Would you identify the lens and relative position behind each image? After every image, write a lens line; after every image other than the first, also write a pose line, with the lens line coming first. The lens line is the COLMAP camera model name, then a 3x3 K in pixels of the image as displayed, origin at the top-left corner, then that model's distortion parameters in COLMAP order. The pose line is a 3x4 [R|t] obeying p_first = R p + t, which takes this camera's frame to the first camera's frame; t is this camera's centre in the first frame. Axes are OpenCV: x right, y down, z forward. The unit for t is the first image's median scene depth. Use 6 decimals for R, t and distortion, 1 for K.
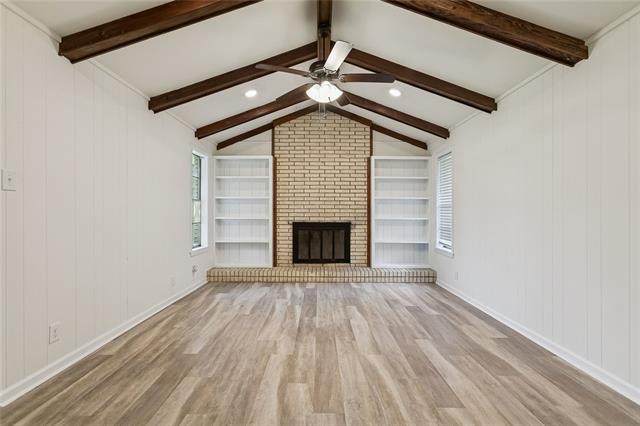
lens RADIAL K [[294.1, 0, 319.7], [0, 294.1, 213.1], [0, 0, 1]] dist [0.004006, 0.002821]
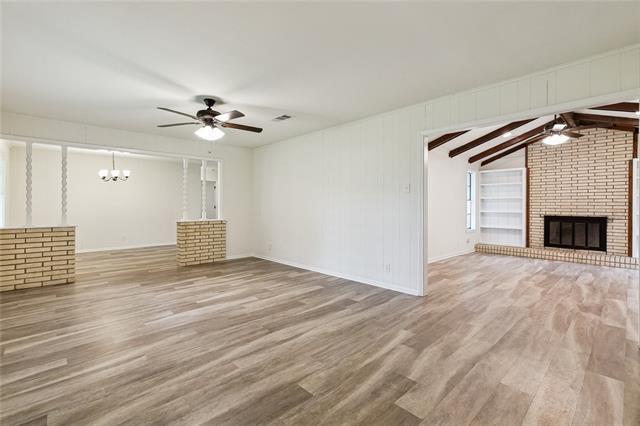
lens RADIAL K [[294.1, 0, 310.8], [0, 294.1, 206.0], [0, 0, 1]] dist [0.004006, 0.002821]
pose [[0.679950, 0.001892, -0.733256, 0.168533], [-0.003722, 0.999993, -0.000871, -0.007098], [0.733249, 0.003322, 0.679952, -0.680543]]
